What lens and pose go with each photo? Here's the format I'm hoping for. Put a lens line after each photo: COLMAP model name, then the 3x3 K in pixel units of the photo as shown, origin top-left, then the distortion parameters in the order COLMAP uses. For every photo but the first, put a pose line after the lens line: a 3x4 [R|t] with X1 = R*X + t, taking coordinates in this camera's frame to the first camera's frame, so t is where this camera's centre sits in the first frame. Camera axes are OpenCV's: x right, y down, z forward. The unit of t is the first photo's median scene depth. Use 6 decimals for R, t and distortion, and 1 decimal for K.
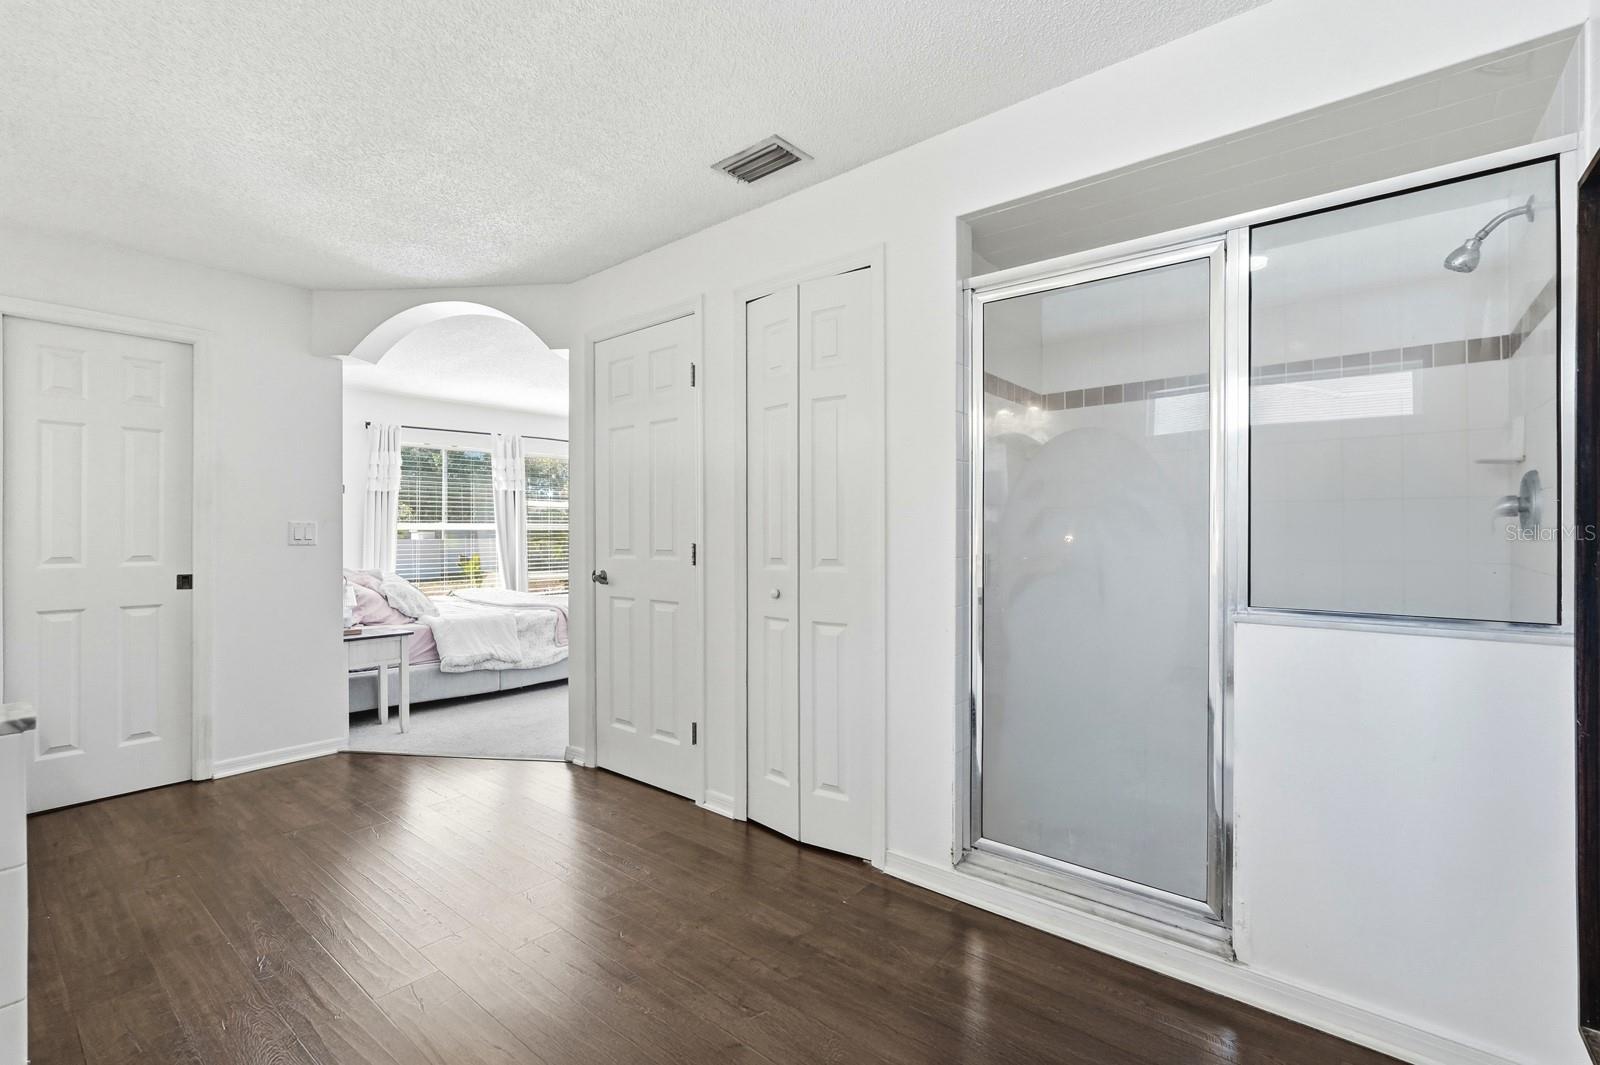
lens RADIAL K [[710.3, 0, 794.2], [0, 710.3, 530.1], [0, 0, 1]] dist [-0.001172, 0.000041]
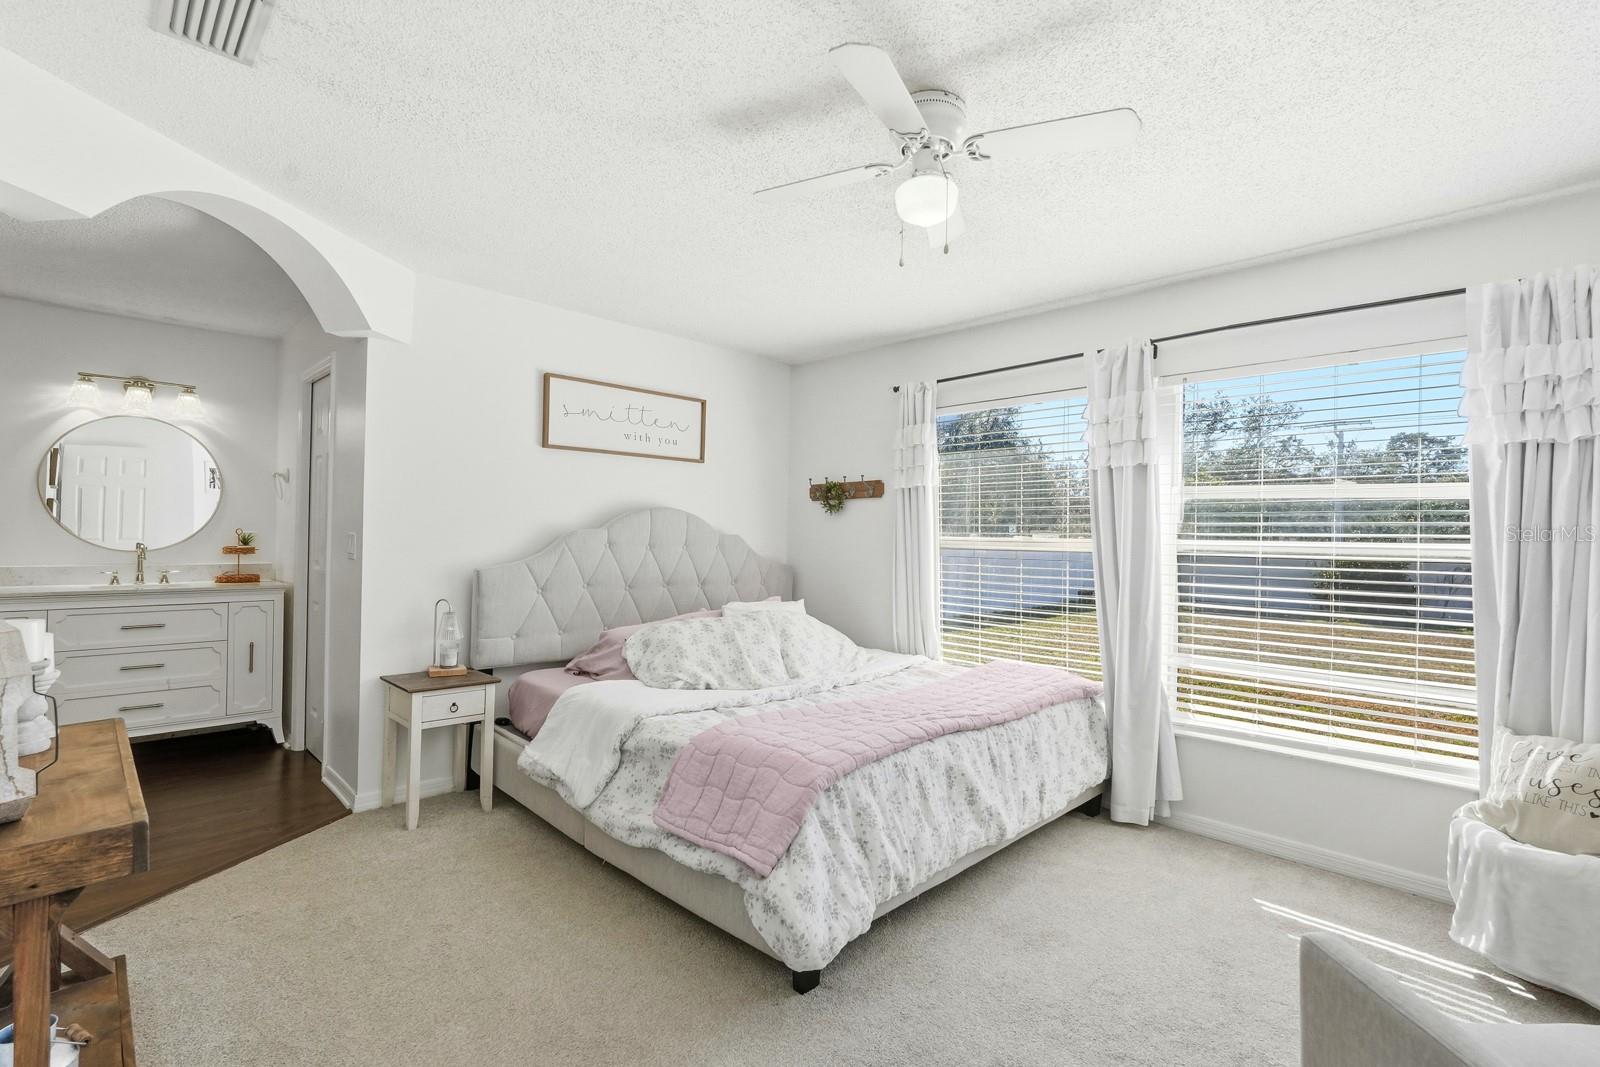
lens RADIAL K [[719.3, 0, 791.9], [0, 719.3, 534.6], [0, 0, 1]] dist [-0.001325, -0.000323]
pose [[-0.092557, -0.001206, -0.995707, 0.088598], [-0.018388, 0.999831, 0.000498, -0.010208], [0.995538, 0.018356, -0.092564, 0.953514]]
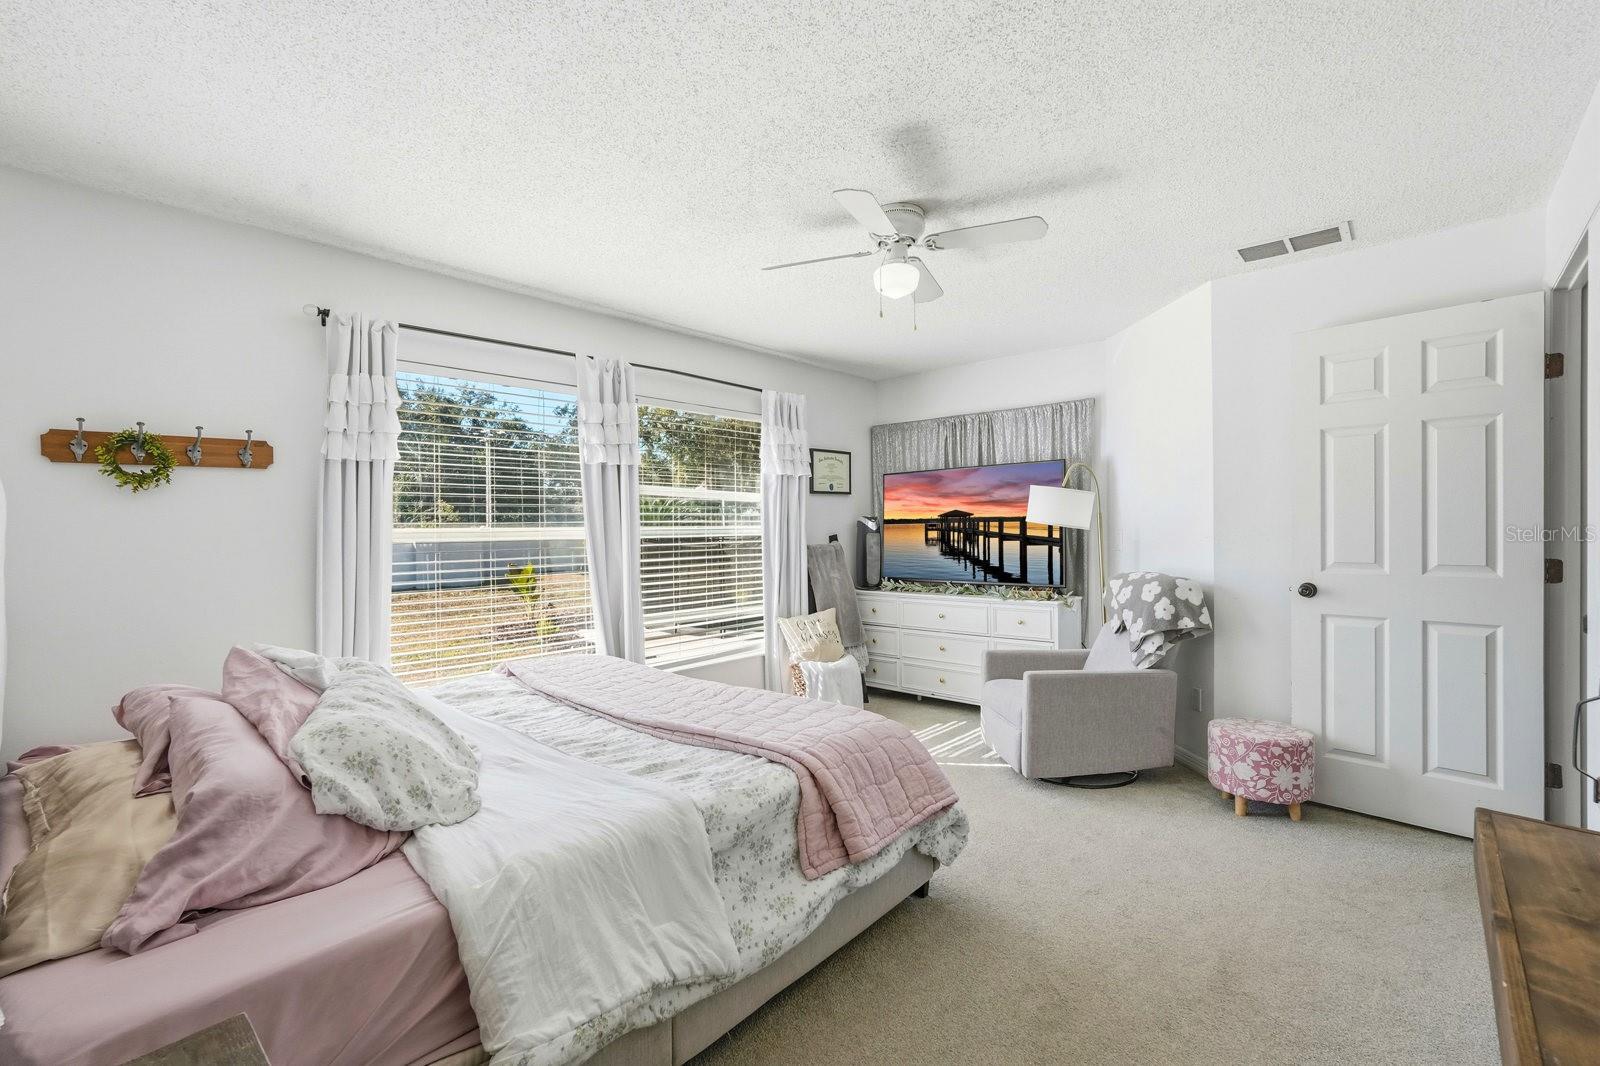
lens RADIAL K [[710.3, 0, 794.2], [0, 710.3, 530.6], [0, 0, 1]] dist [-0.001172, 0.000041]
pose [[0.998707, -0.007530, -0.050267, -0.272669], [0.007687, 0.999966, 0.002932, -0.008299], [0.050244, -0.003315, 0.998731, 0.550461]]
